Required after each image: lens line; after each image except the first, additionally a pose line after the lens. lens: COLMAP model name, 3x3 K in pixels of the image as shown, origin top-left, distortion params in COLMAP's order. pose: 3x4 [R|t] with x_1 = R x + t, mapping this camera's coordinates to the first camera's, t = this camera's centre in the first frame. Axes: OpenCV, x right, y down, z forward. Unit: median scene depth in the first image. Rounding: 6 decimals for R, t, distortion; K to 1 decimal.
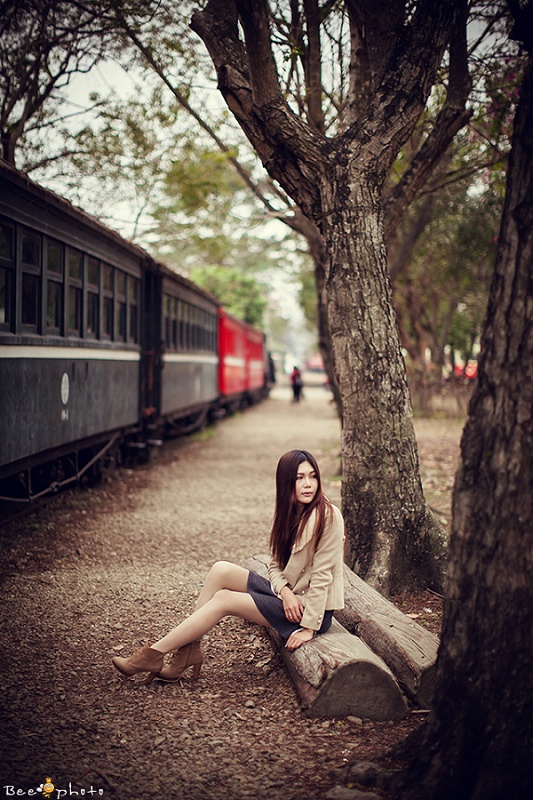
lens RADIAL K [[1139.0, 0, 266.1], [0, 1139.0, 399.9], [0, 0, 1]] dist [-0.181409, 0.000000]
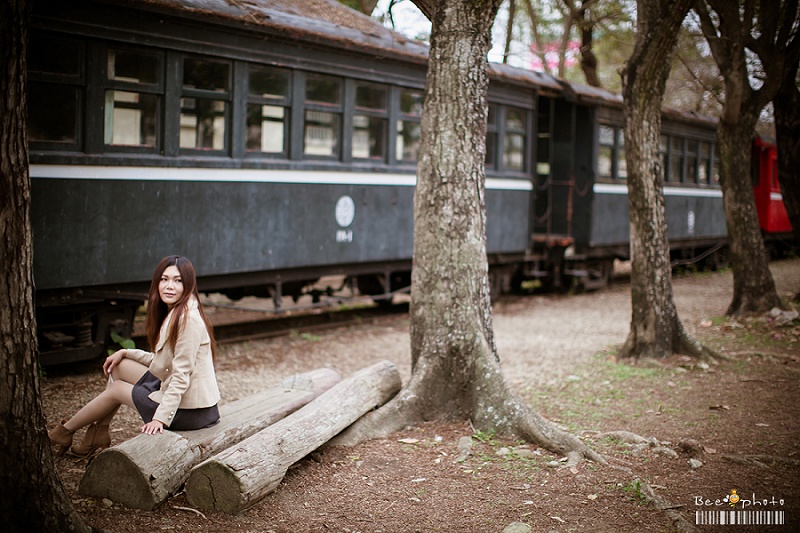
lens RADIAL K [[1139.0, 0, 399.4], [0, 1139.0, 265.7], [0, 0, 1]] dist [-0.181409, 0.000000]
pose [[0.878464, 0.046164, -0.475574, 0.541938], [-0.032498, 0.998789, 0.036925, -0.000144], [0.476703, -0.016982, 0.878901, 0.105942]]
